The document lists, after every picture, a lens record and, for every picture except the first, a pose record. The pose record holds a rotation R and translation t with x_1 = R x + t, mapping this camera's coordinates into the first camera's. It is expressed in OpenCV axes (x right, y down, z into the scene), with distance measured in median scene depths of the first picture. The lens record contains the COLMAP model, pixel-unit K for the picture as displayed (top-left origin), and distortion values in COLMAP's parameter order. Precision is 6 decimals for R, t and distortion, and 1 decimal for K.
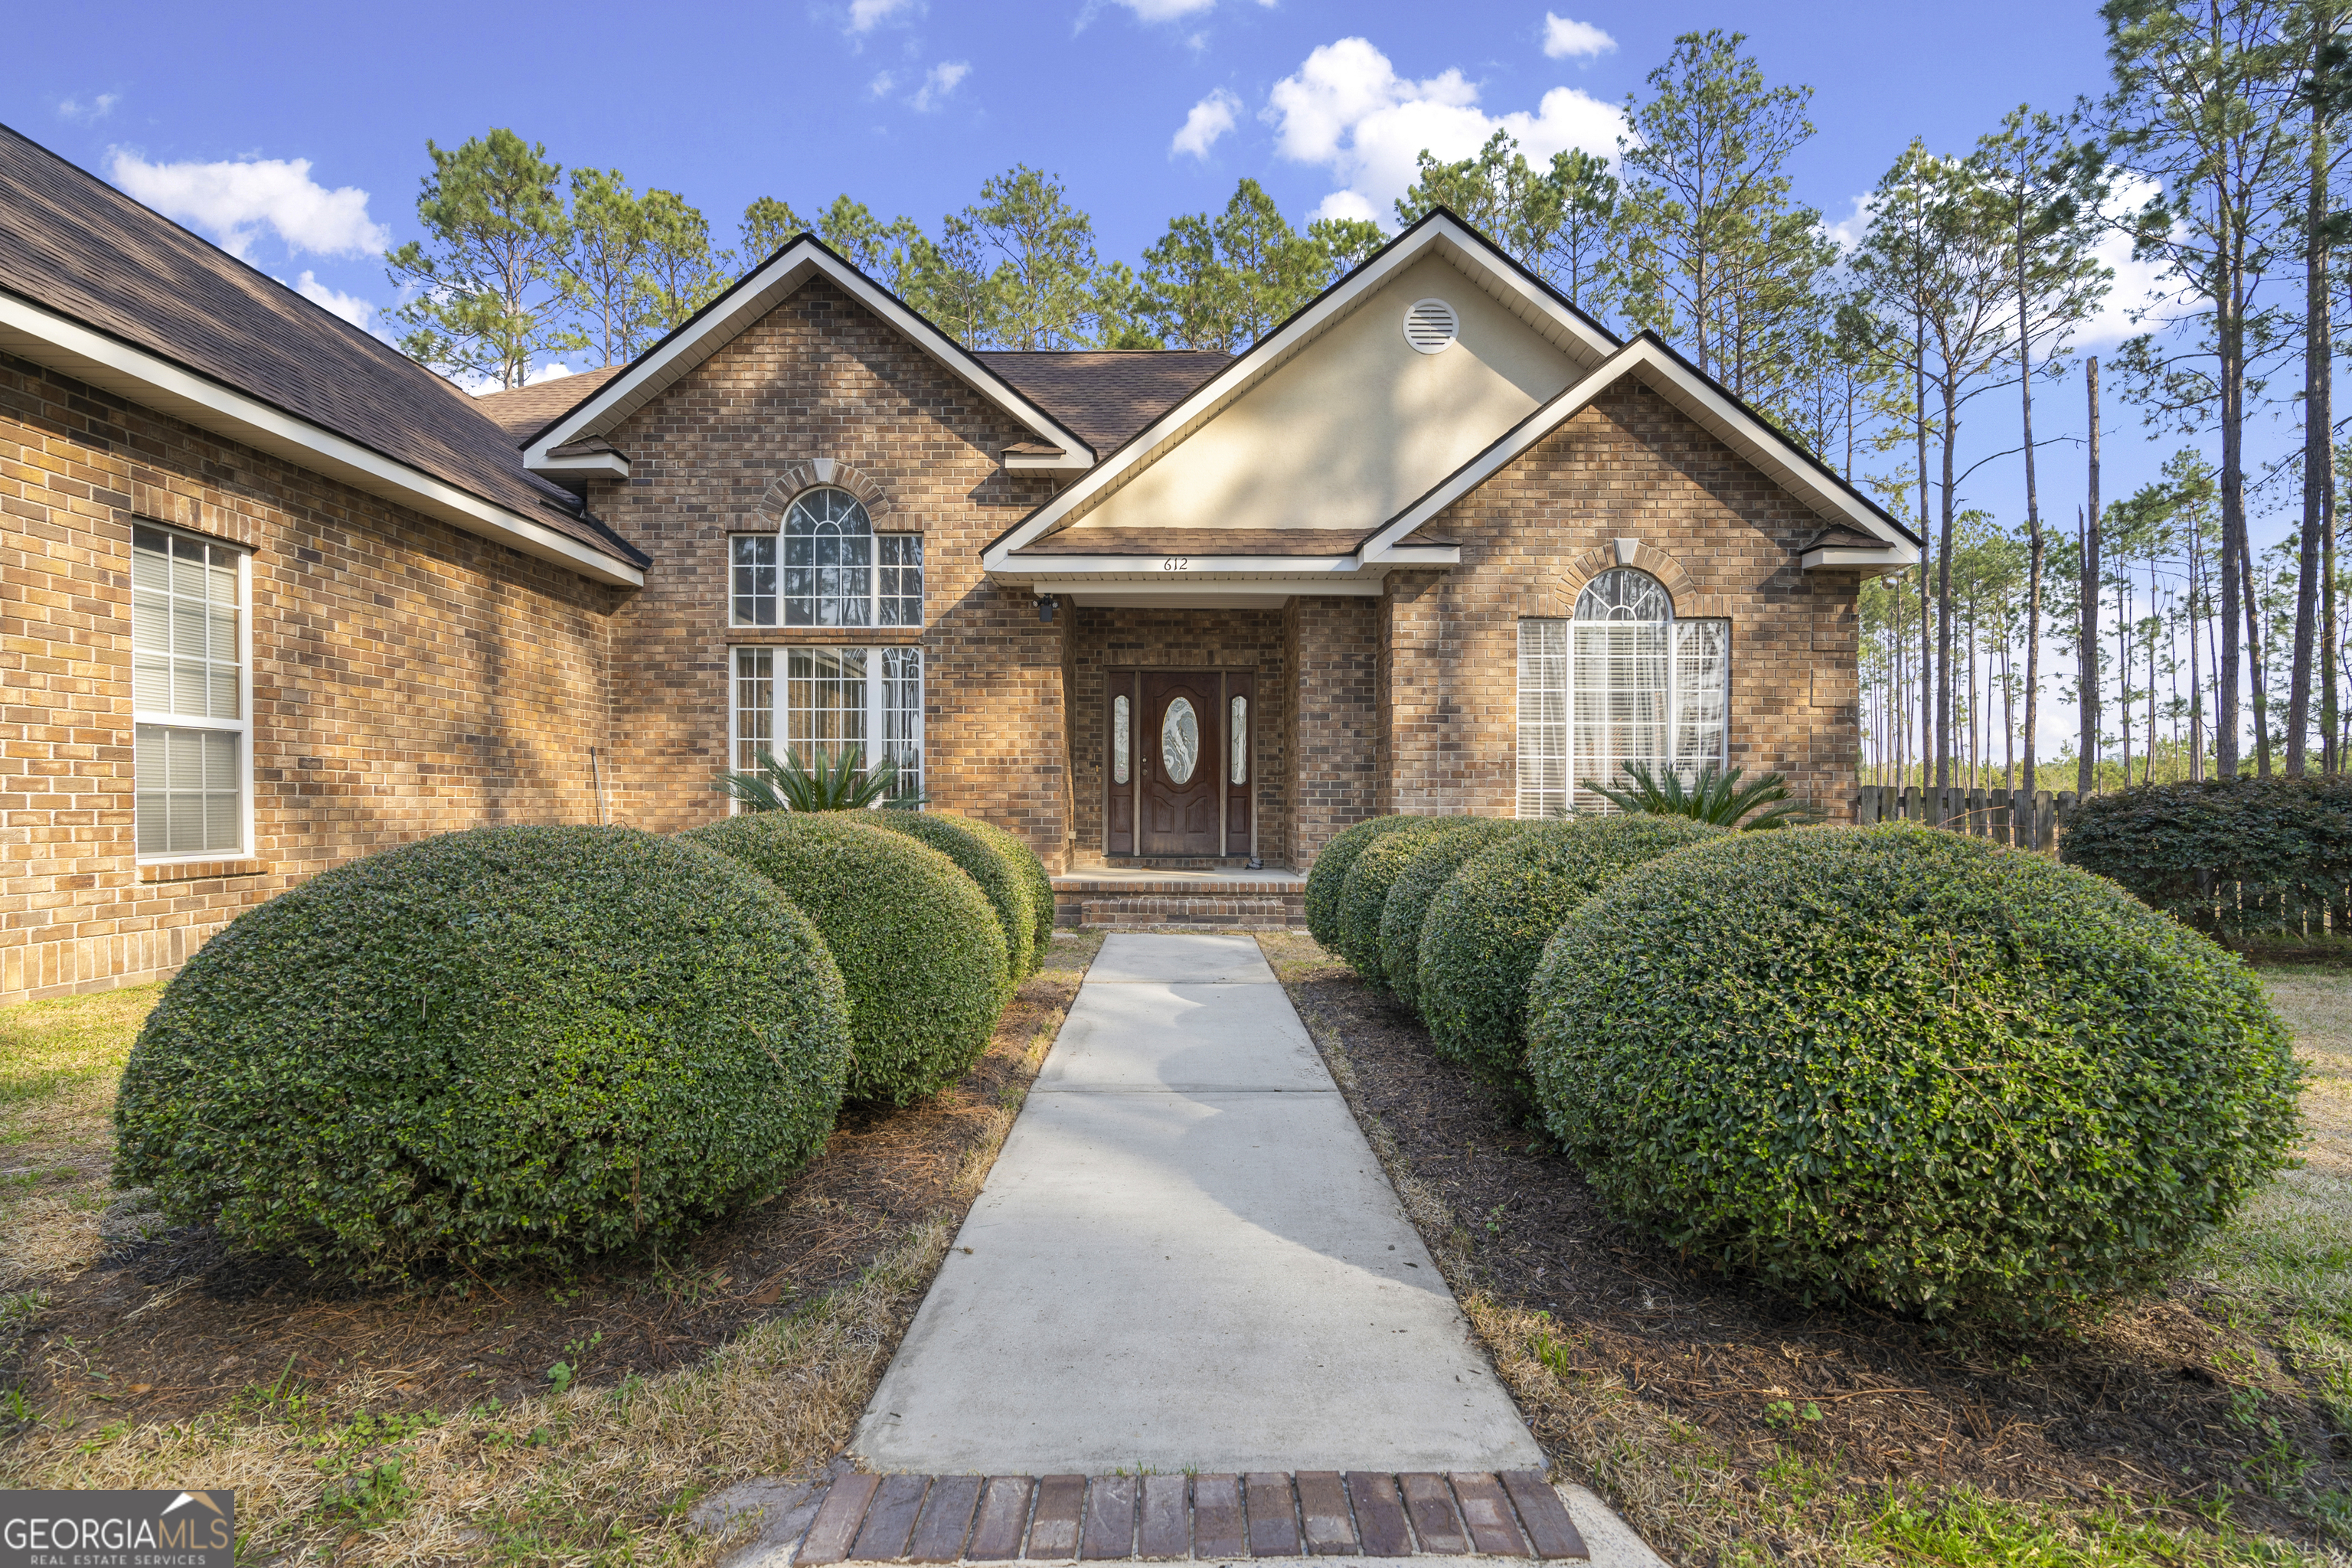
lens RADIAL K [[1100.4, 0, 1176.0], [0, 1100.4, 784.0], [0, 0, 1]] dist [-0.002037, 0.000463]
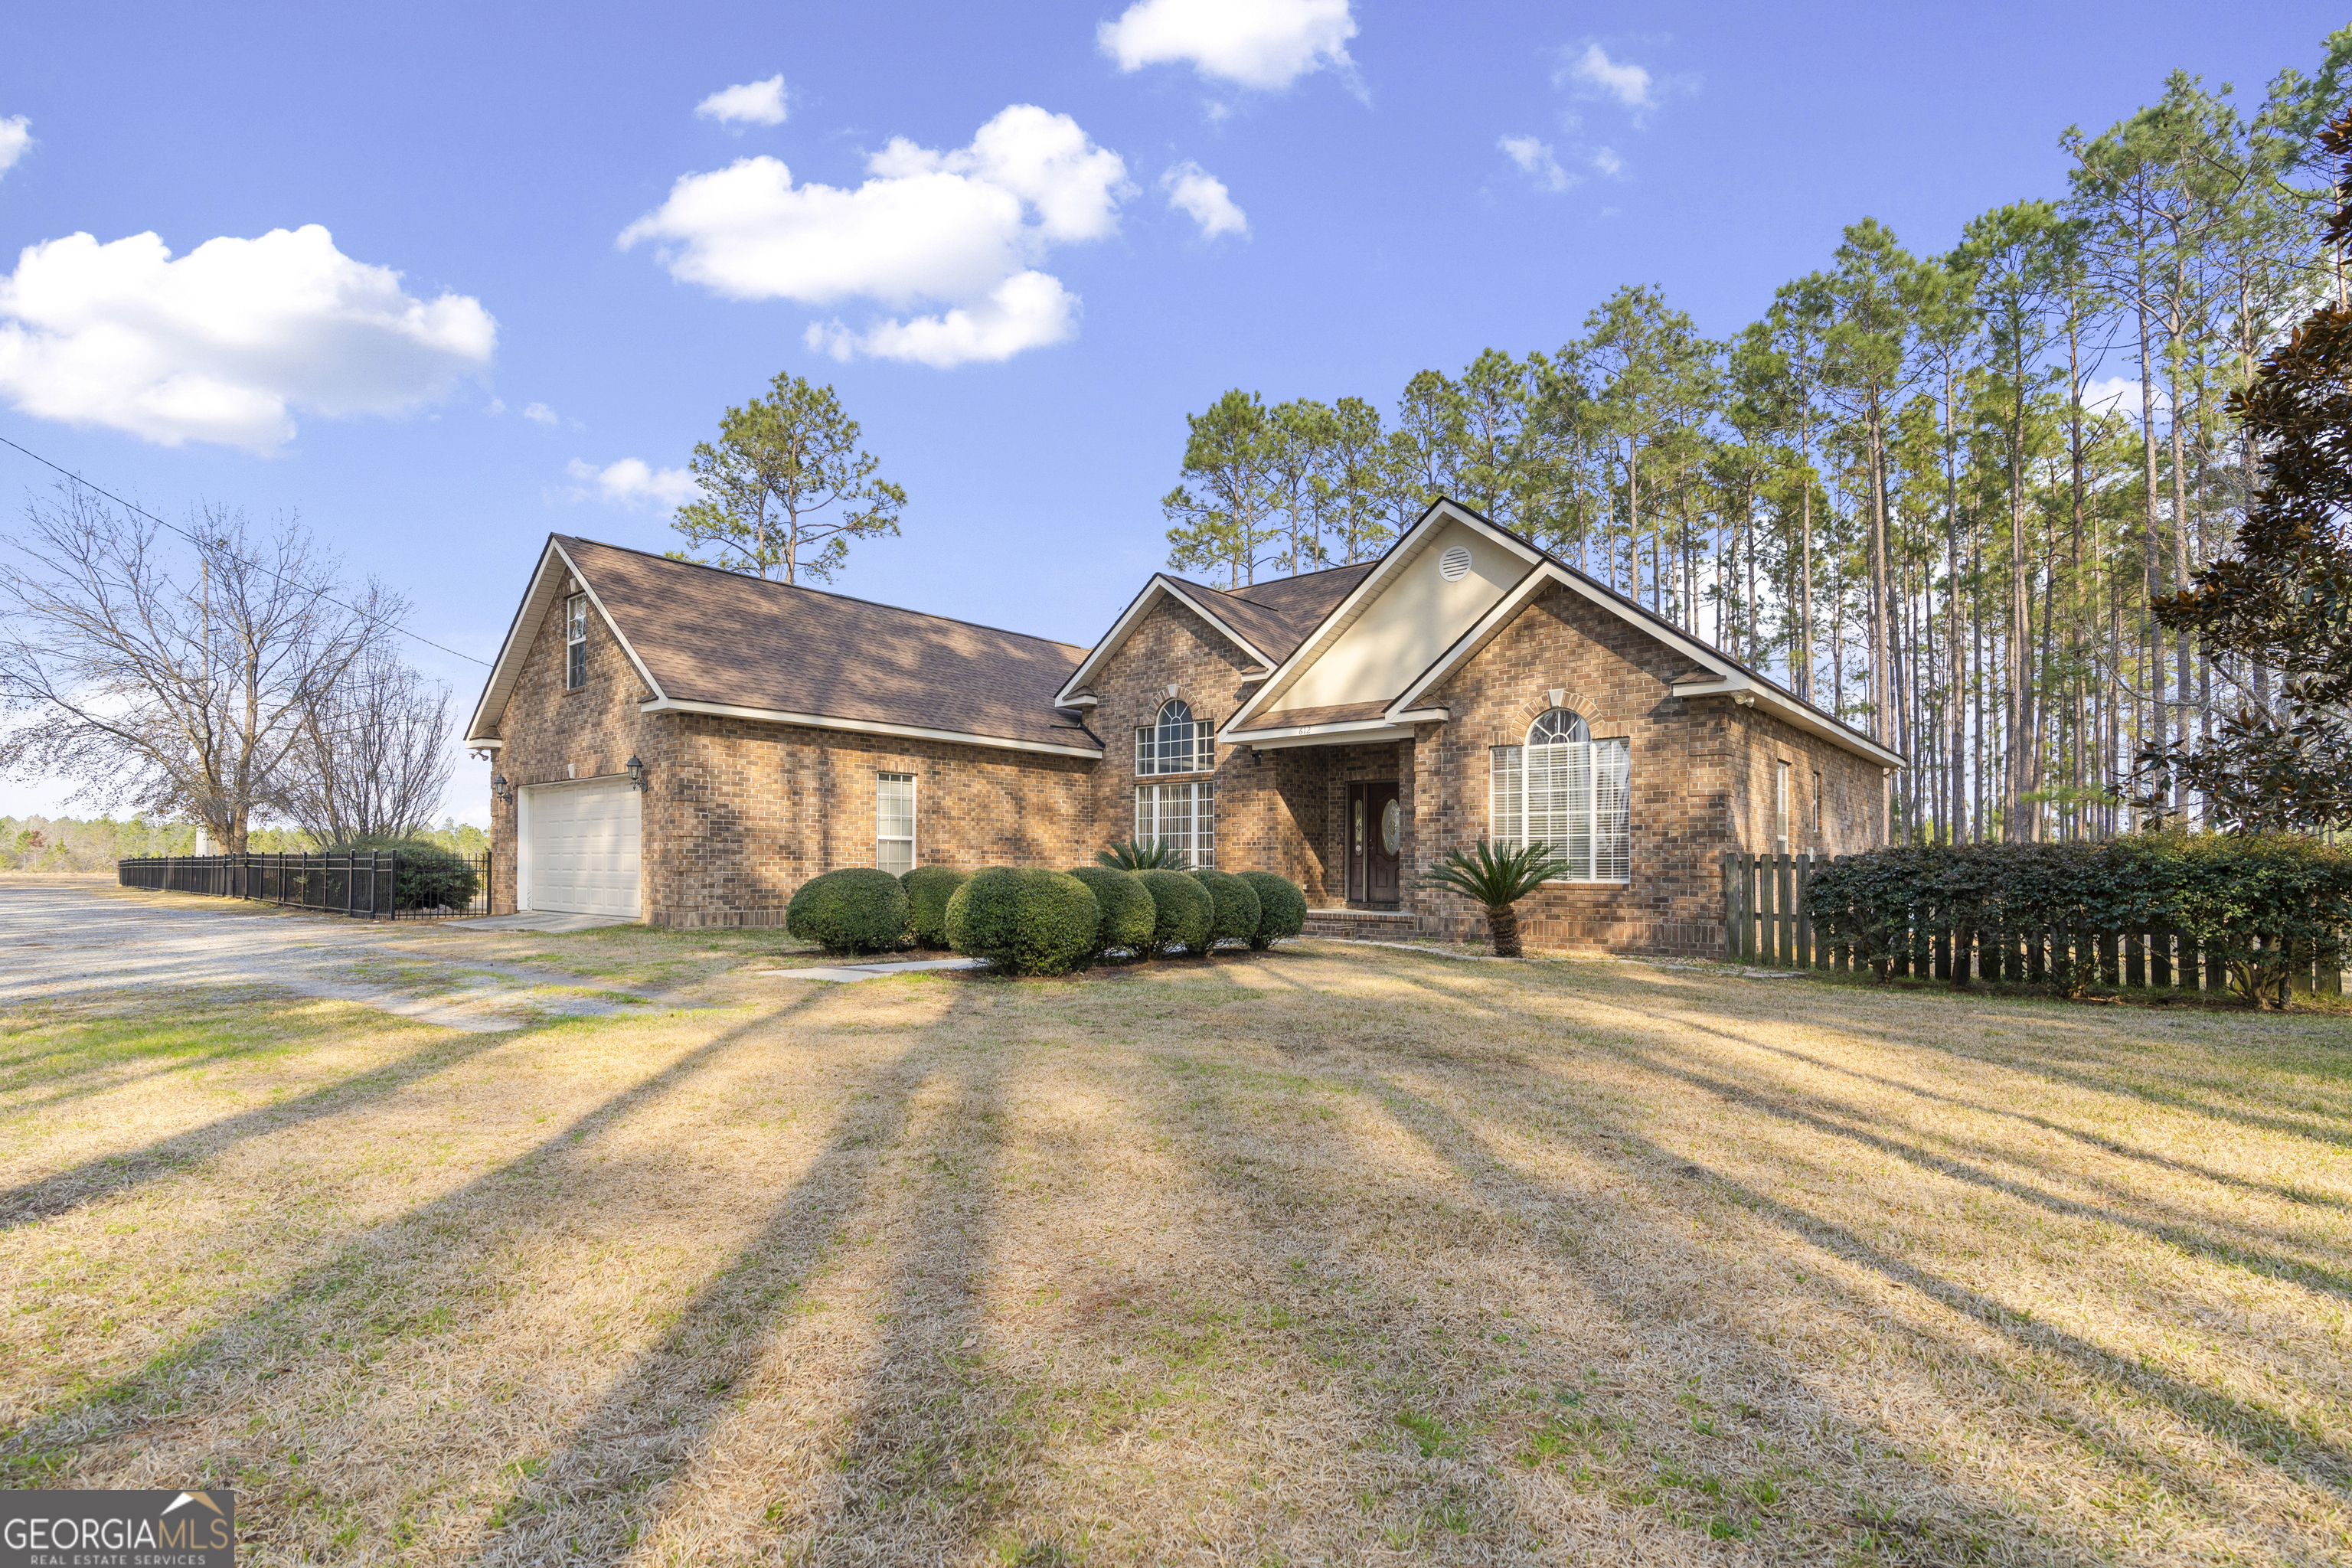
lens RADIAL K [[1100.4, 0, 1176.0], [0, 1100.4, 784.0], [0, 0, 1]] dist [-0.002037, 0.000463]
pose [[0.765379, -0.049179, -0.641698, 0.965740], [0.007851, 0.997715, -0.067100, 0.001738], [0.643532, 0.046320, 0.764016, -0.469776]]
